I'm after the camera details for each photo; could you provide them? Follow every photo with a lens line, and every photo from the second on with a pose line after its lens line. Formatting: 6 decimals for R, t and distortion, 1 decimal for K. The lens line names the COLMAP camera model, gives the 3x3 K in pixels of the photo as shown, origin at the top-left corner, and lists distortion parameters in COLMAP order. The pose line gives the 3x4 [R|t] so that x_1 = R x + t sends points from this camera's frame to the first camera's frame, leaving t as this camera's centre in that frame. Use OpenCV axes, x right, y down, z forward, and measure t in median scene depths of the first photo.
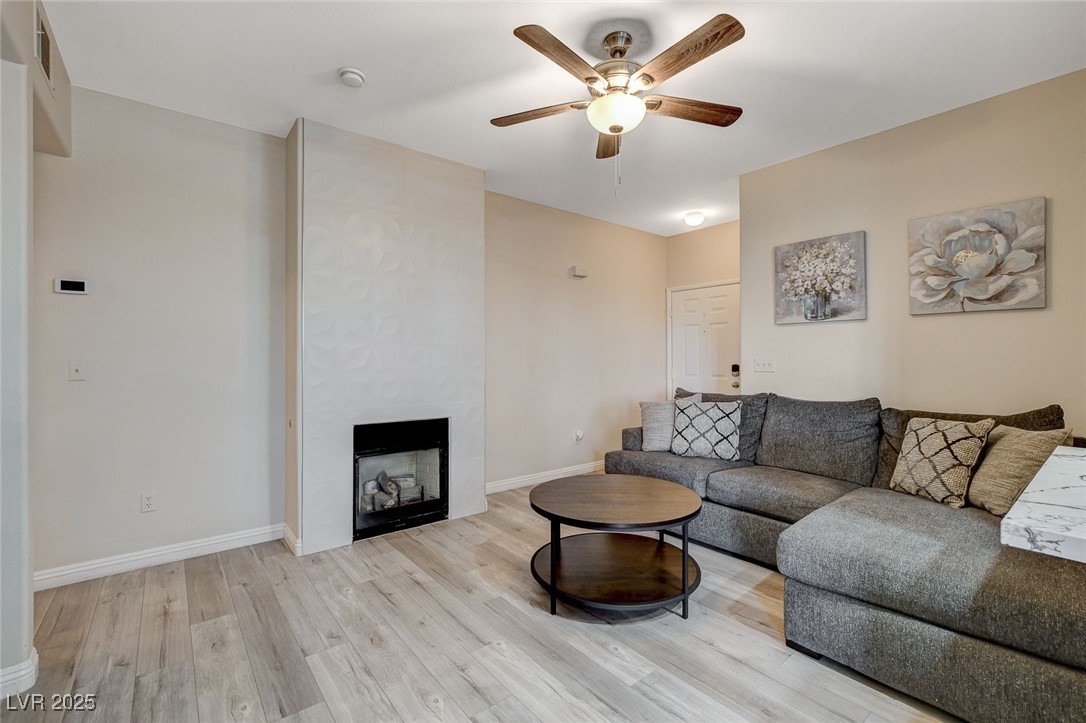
lens RADIAL K [[476.2, 0, 542.5], [0, 476.2, 350.9], [0, 0, 1]] dist [-0.011179, 0.000328]
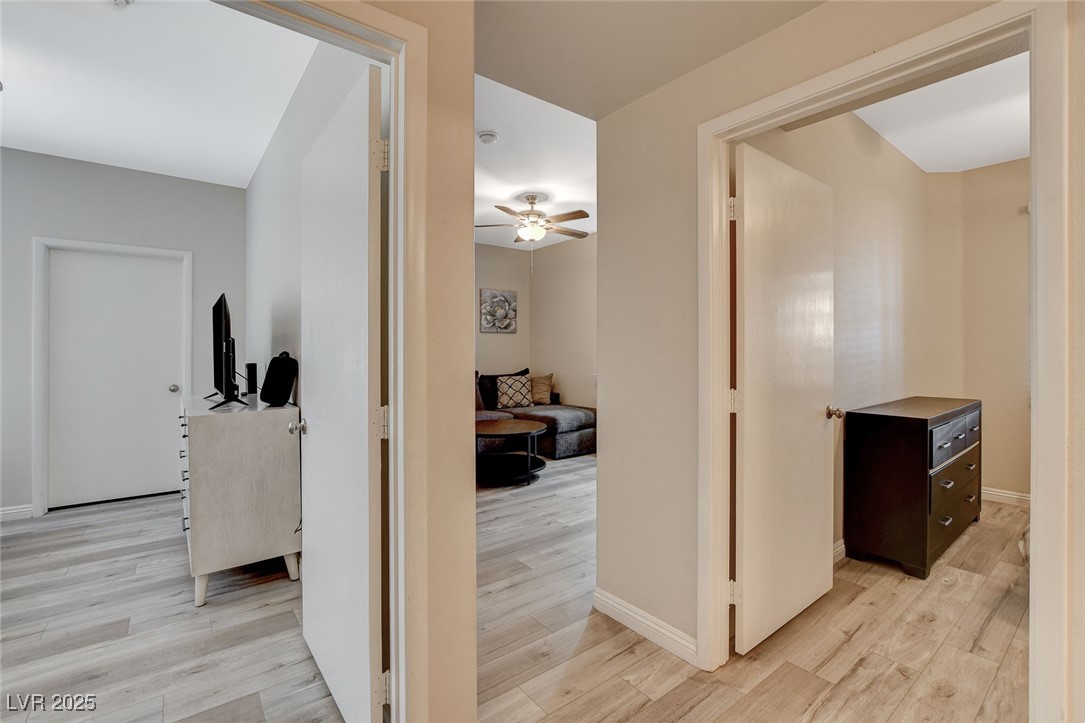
lens RADIAL K [[479.5, 0, 541.0], [0, 479.5, 347.8], [0, 0, 1]] dist [-0.021916, 0.000737]
pose [[0.015481, 0.006064, 0.999862, -1.544666], [-0.011041, 0.999922, -0.005893, 0.007955], [-0.999819, -0.010949, 0.015546, 0.746007]]
